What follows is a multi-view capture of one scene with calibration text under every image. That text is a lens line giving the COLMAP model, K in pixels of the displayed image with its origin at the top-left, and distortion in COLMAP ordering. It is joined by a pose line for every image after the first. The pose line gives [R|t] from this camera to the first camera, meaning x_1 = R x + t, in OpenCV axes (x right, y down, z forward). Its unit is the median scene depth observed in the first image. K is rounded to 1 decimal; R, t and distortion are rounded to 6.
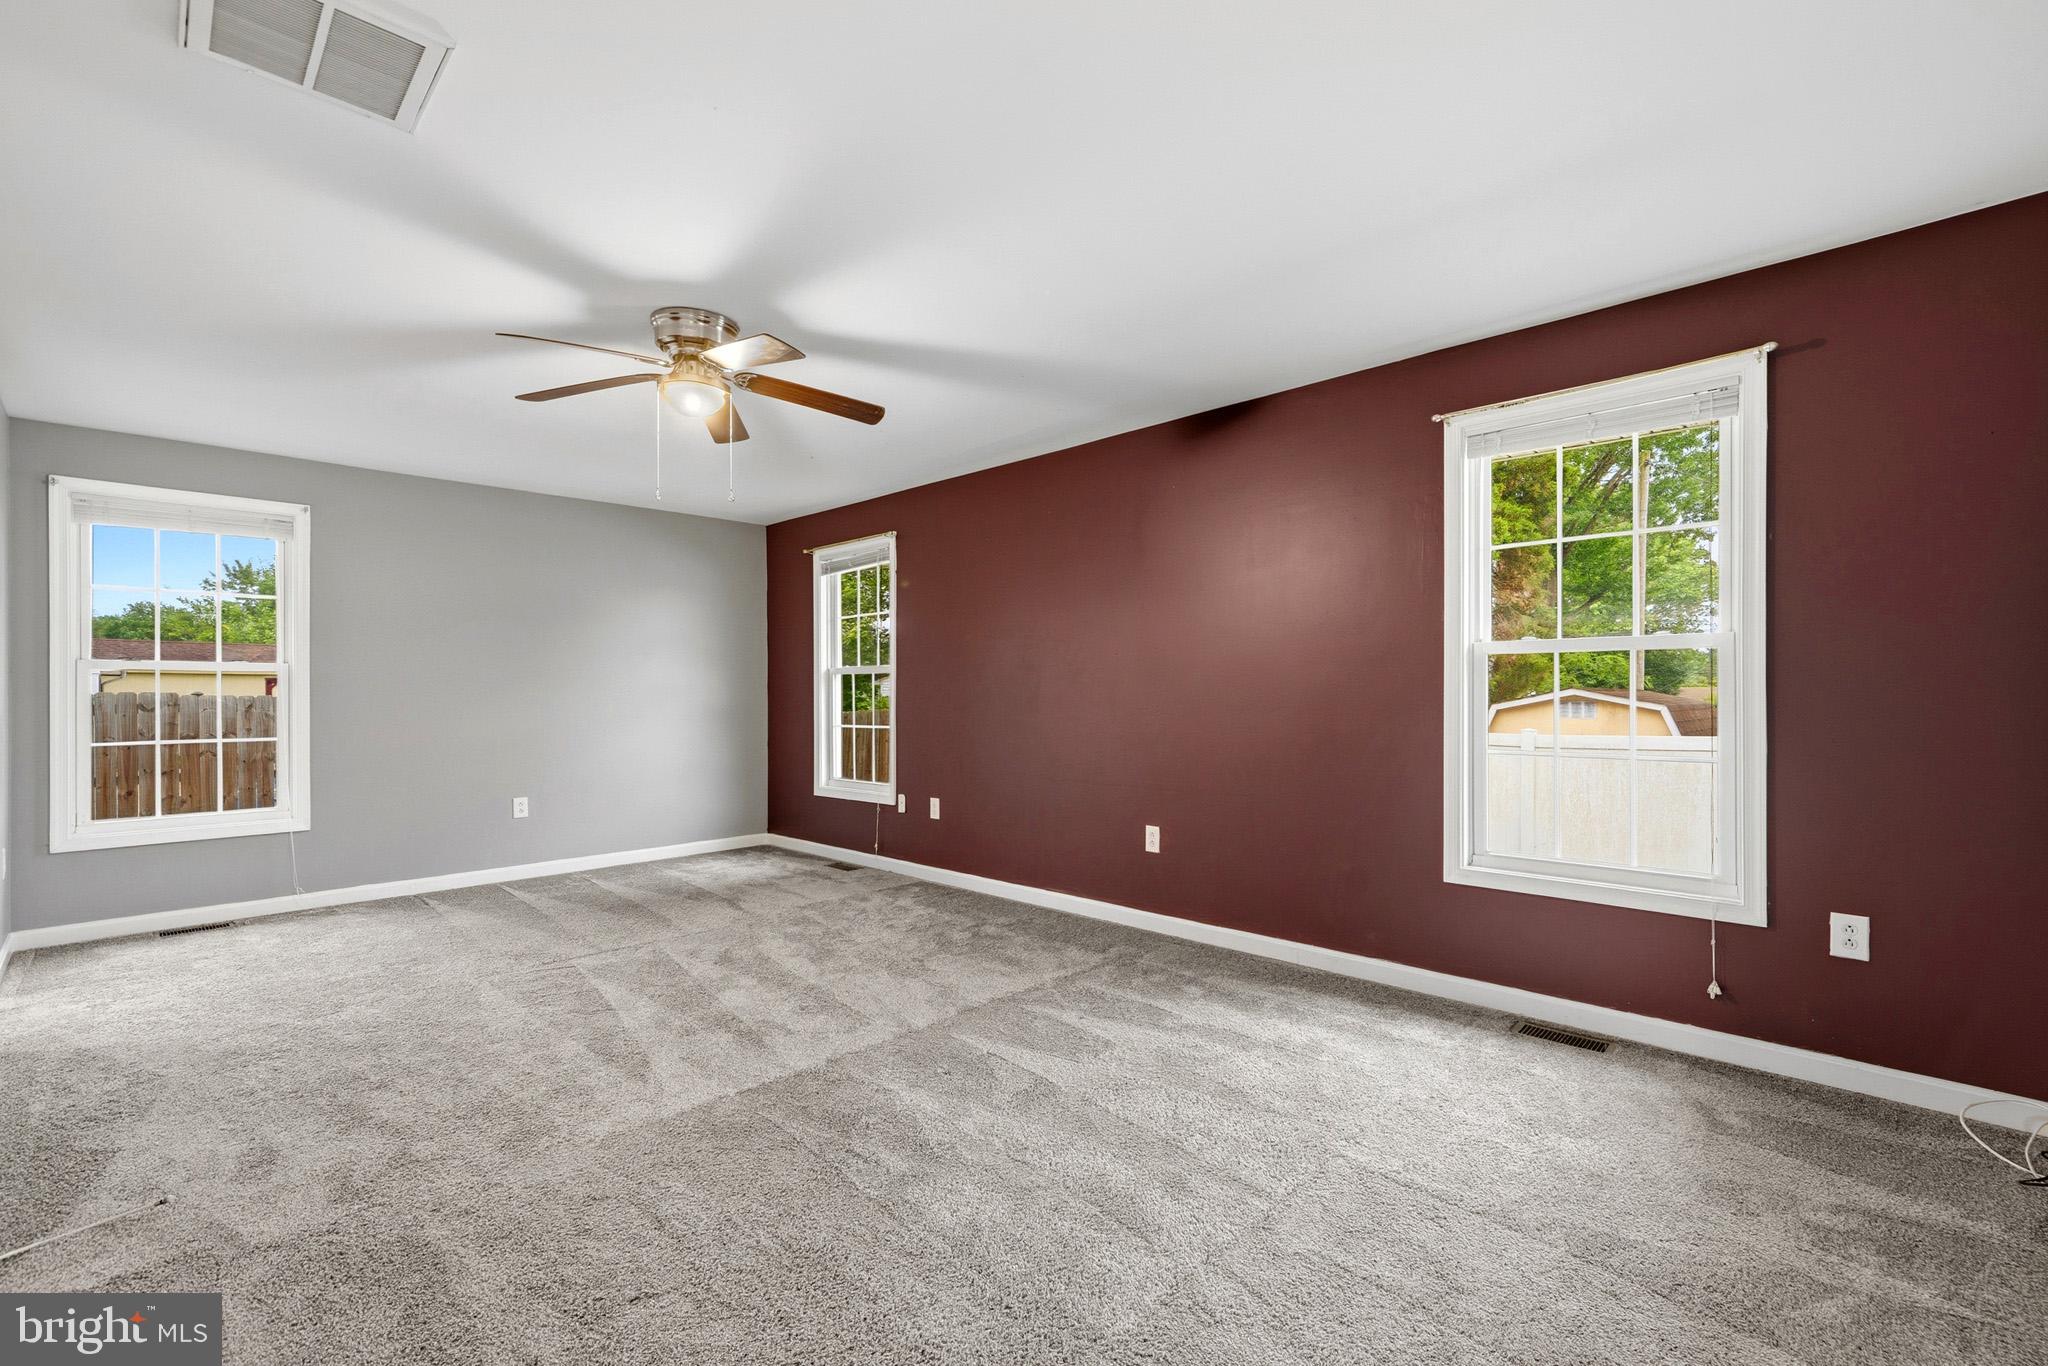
lens RADIAL K [[871.5, 0, 1022.0], [0, 871.5, 693.6], [0, 0, 1]] dist [0.006043, 0.001069]
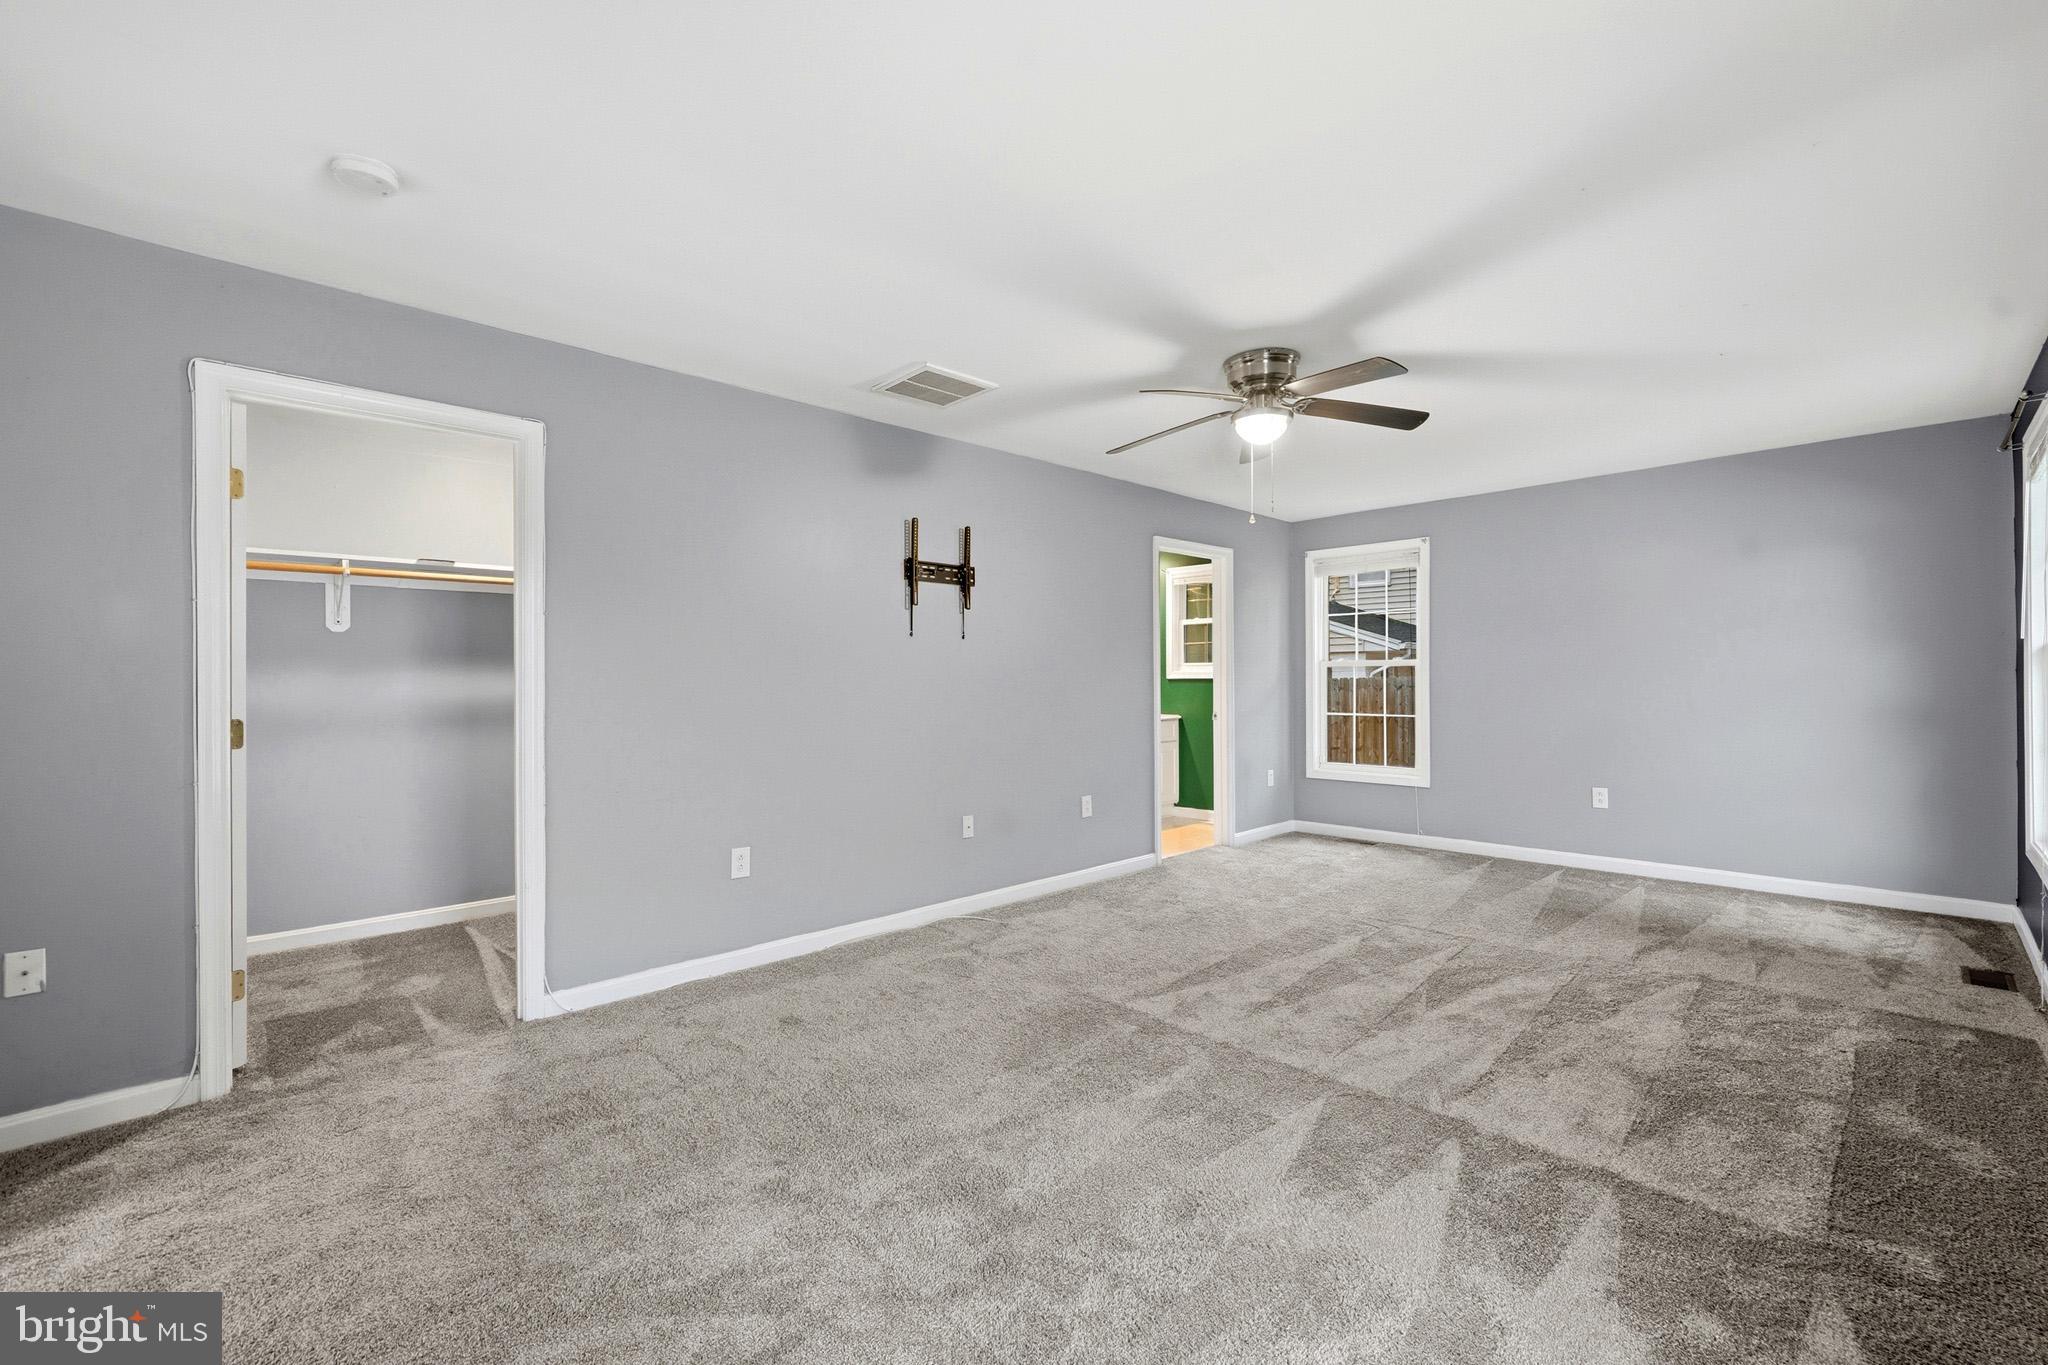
lens RADIAL K [[824.1, 0, 1022.4], [0, 824.1, 681.4], [0, 0, 1]] dist [-0.002357, -0.000075]
pose [[-0.002191, 0.002883, -0.999993, 0.543220], [0.006291, 0.999976, 0.002870, -0.011177], [0.999978, -0.006284, -0.002209, 0.544369]]
